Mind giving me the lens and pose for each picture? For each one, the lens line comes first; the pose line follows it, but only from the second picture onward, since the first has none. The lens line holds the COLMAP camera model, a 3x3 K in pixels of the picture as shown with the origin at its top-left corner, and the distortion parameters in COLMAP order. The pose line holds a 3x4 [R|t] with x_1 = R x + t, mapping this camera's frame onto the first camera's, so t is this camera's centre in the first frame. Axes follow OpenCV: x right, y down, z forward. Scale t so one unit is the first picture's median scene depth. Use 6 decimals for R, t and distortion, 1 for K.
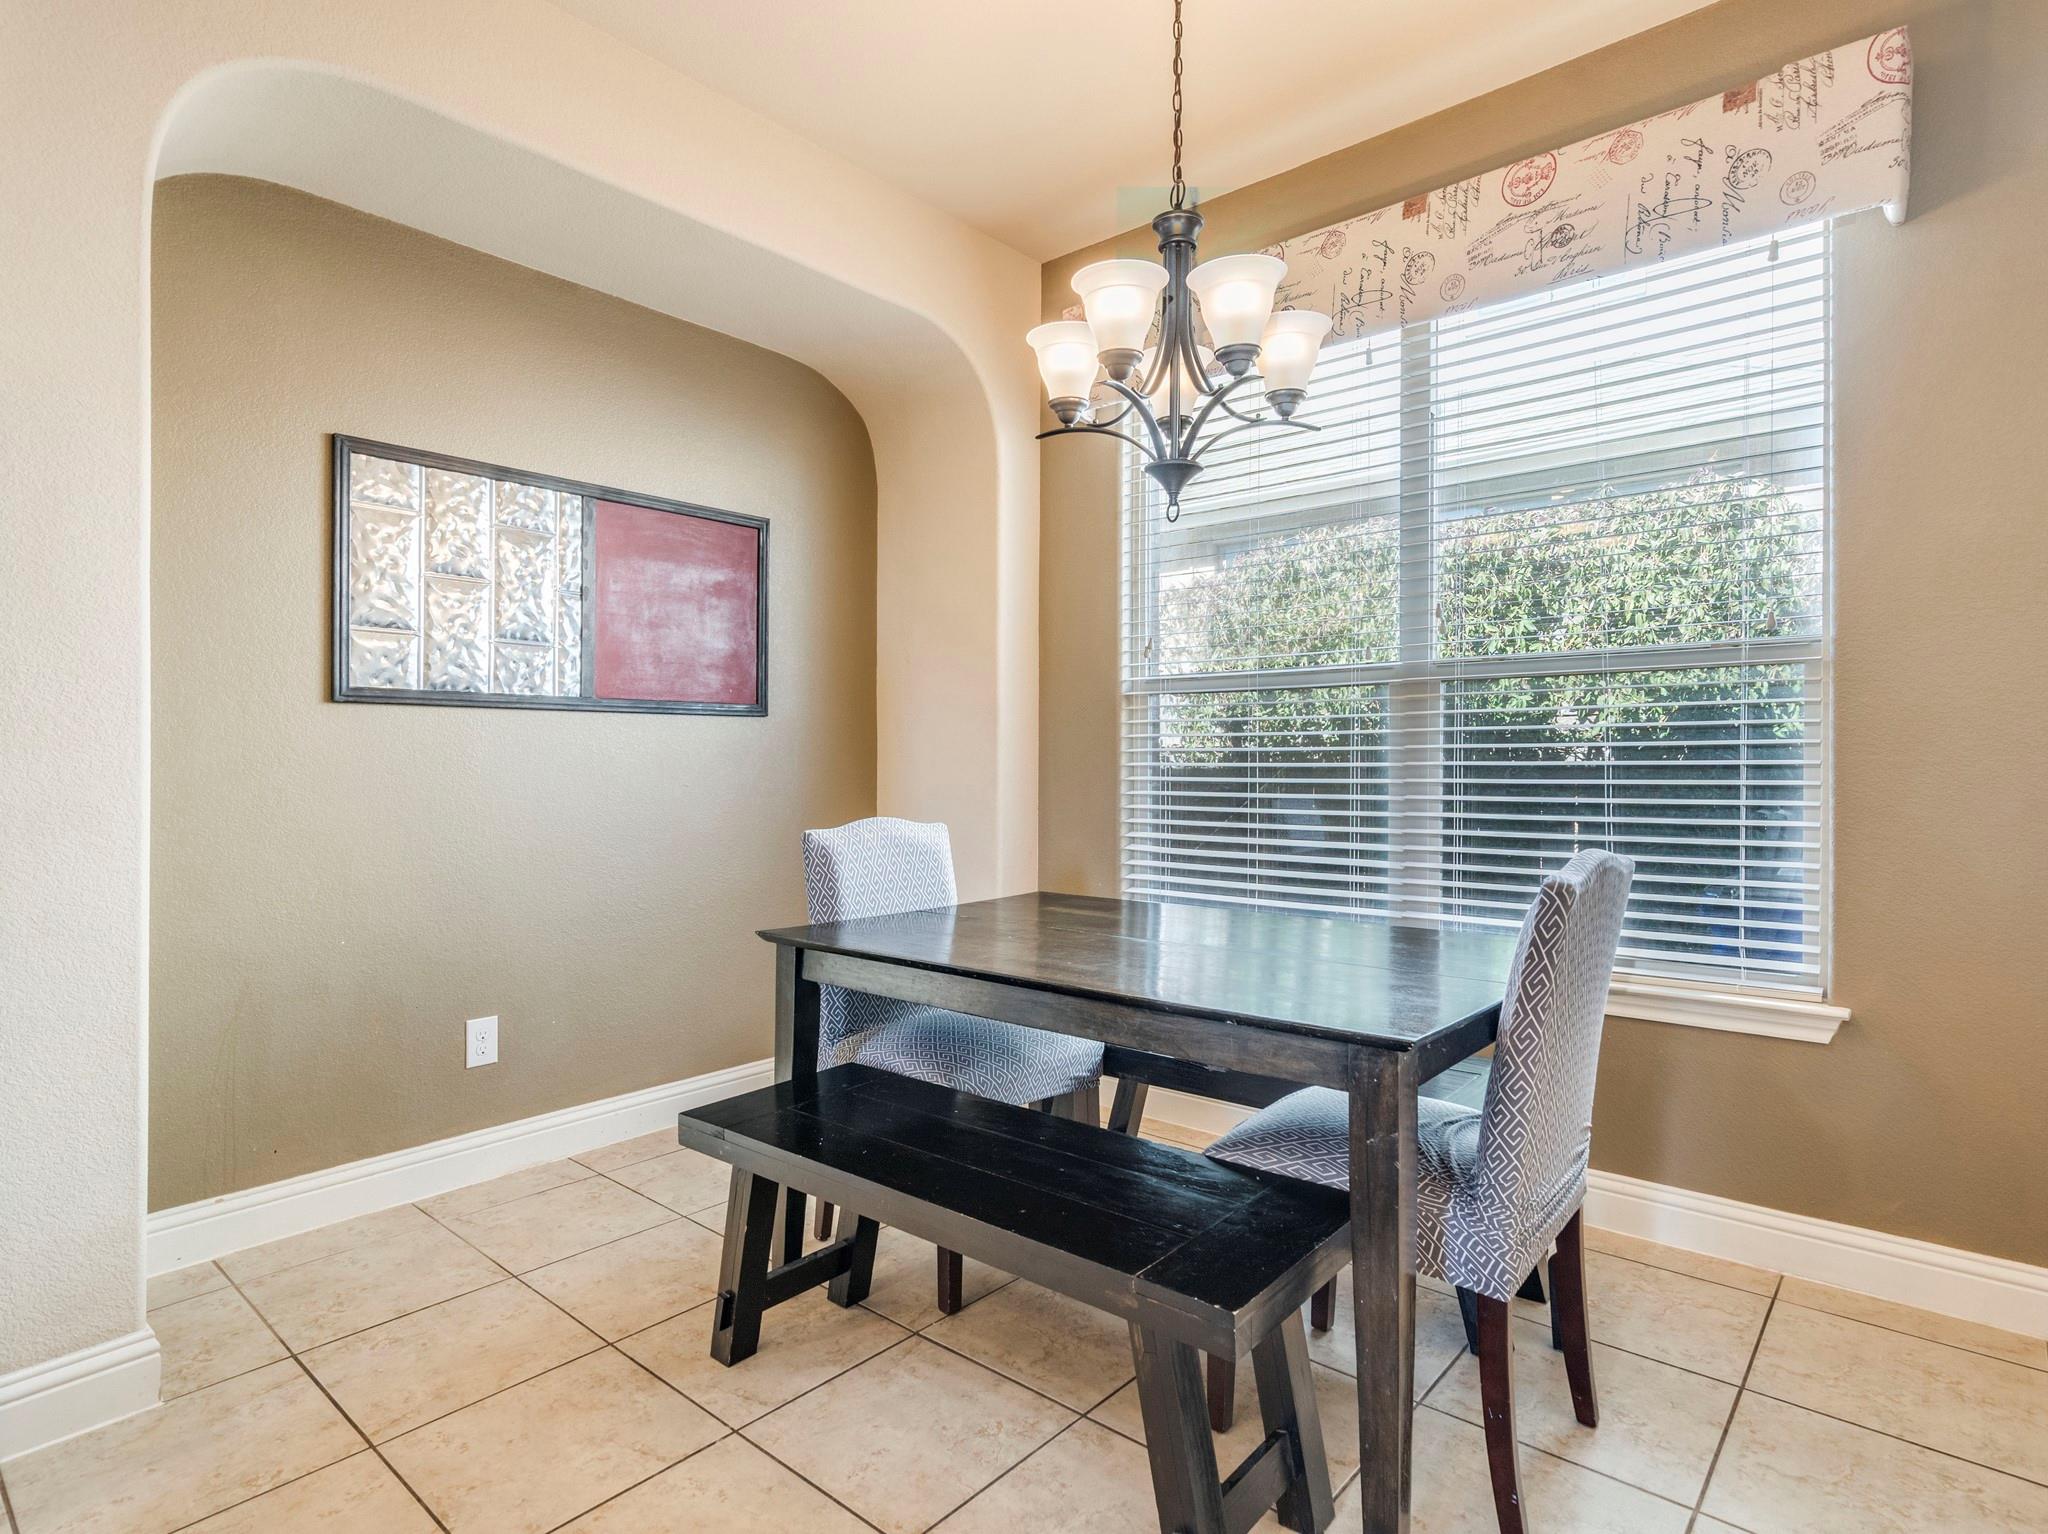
lens RADIAL K [[1062.5, 0, 1026.0], [0, 1062.5, 762.3], [0, 0, 1]] dist [-0.009292, 0.004860]
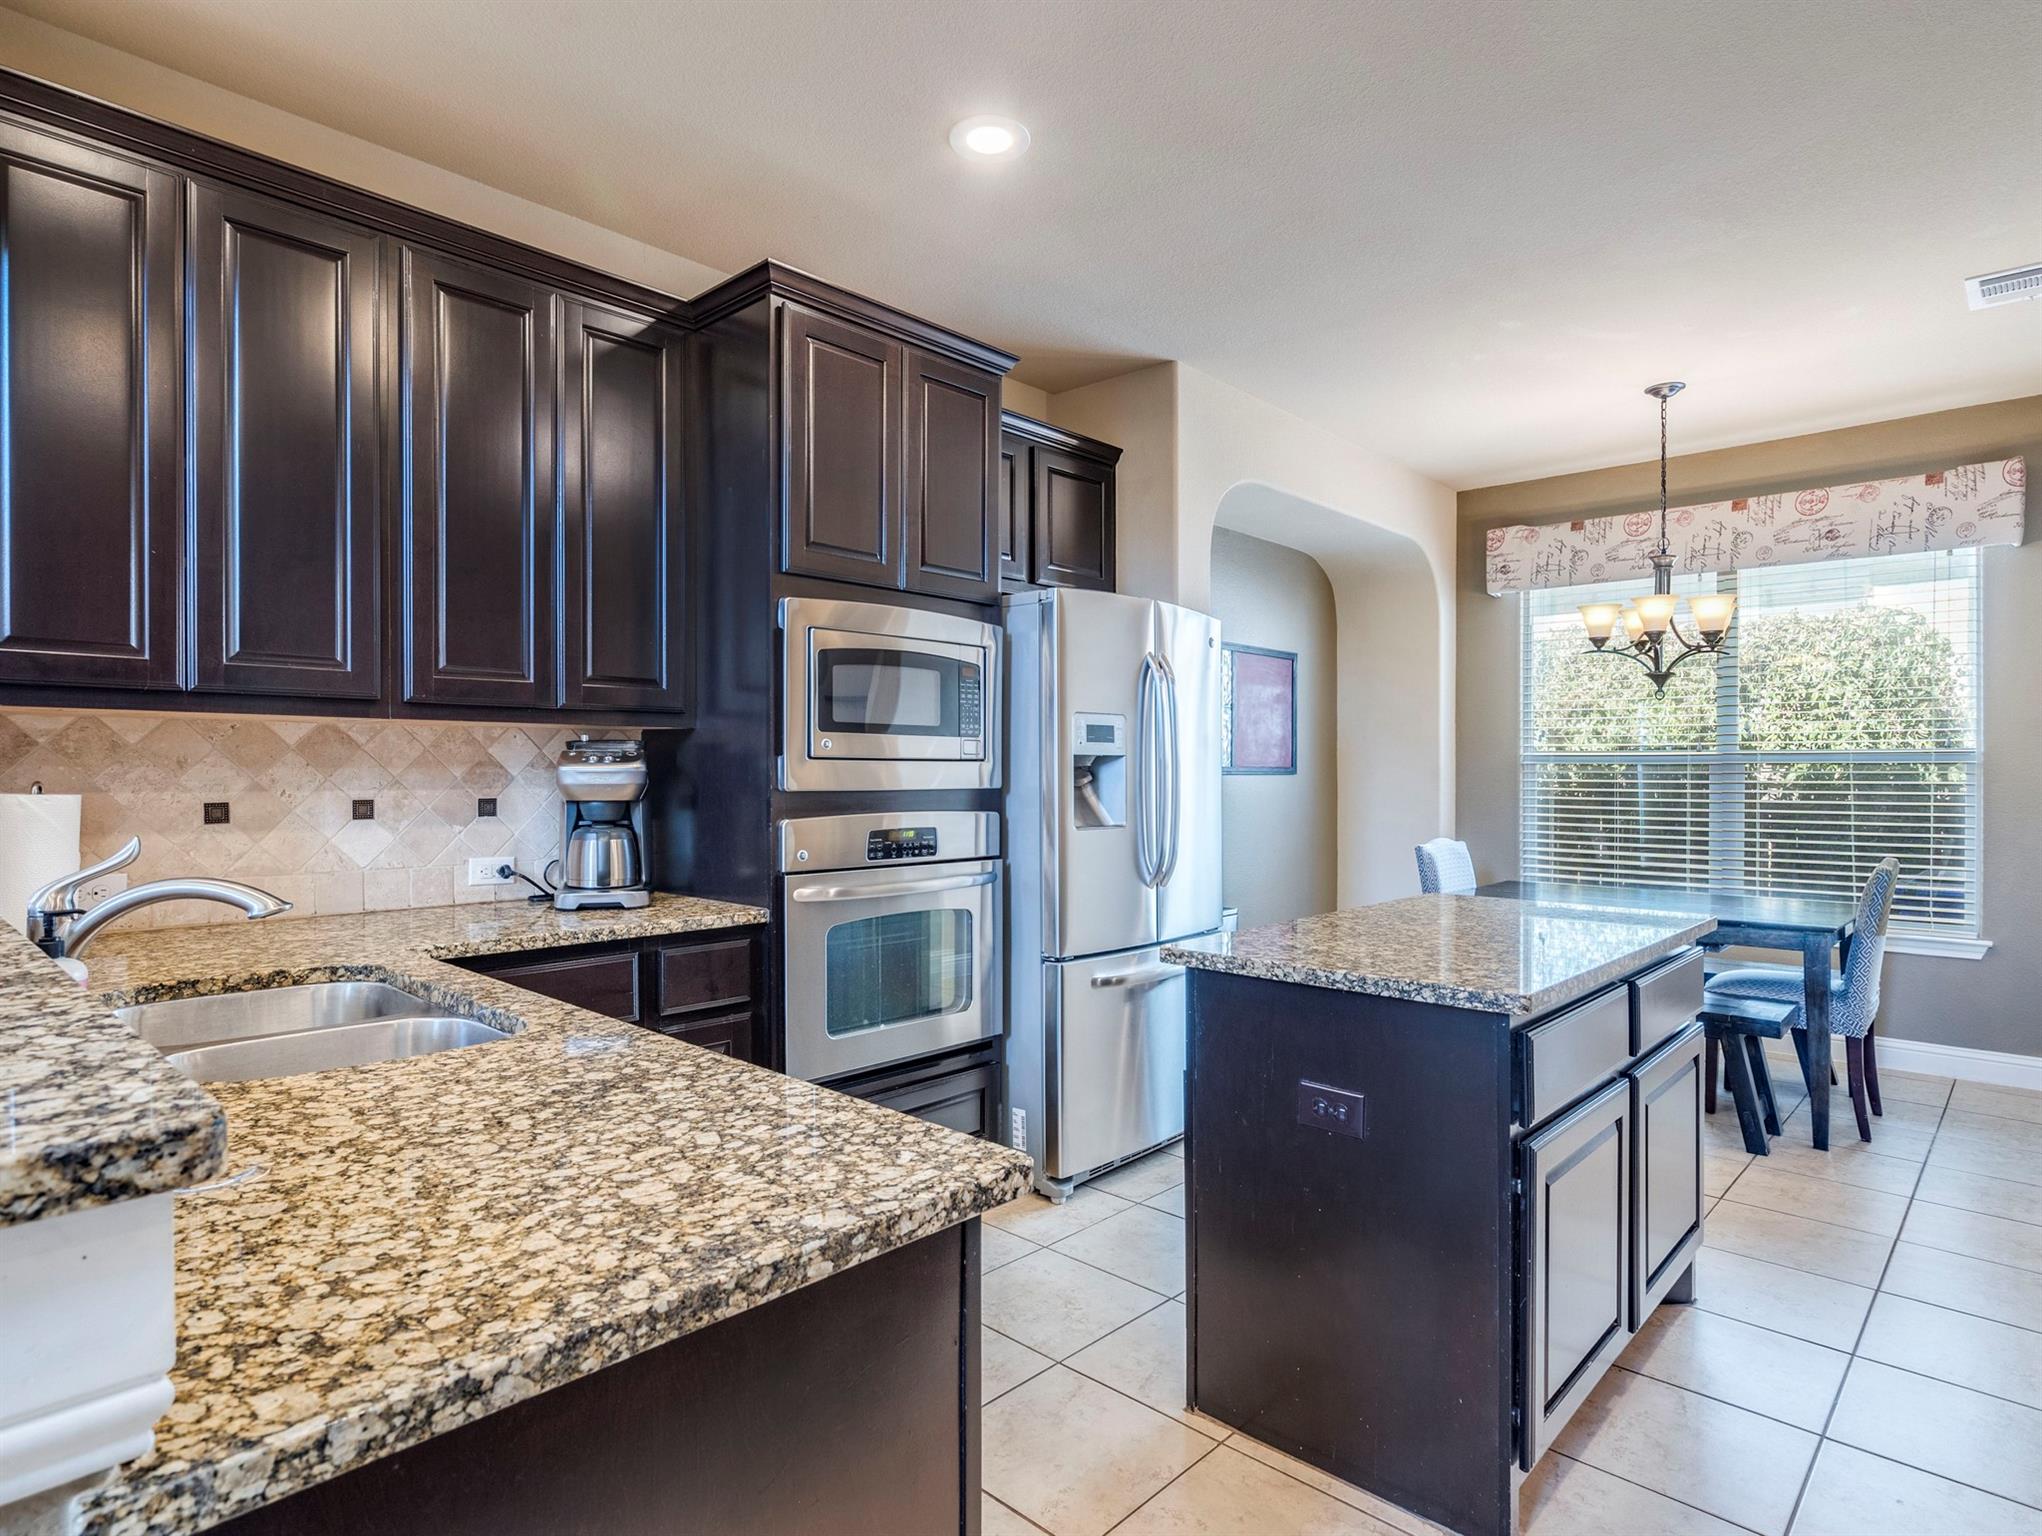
lens RADIAL K [[1103.2, 0, 1022.4], [0, 1103.2, 761.3], [0, 0, 1]] dist [0.006523, 0.000750]
pose [[0.999642, 0.008278, -0.025461, -0.884509], [-0.008578, 0.999895, -0.011682, -0.056607], [0.025362, 0.011897, 0.999608, -1.008658]]
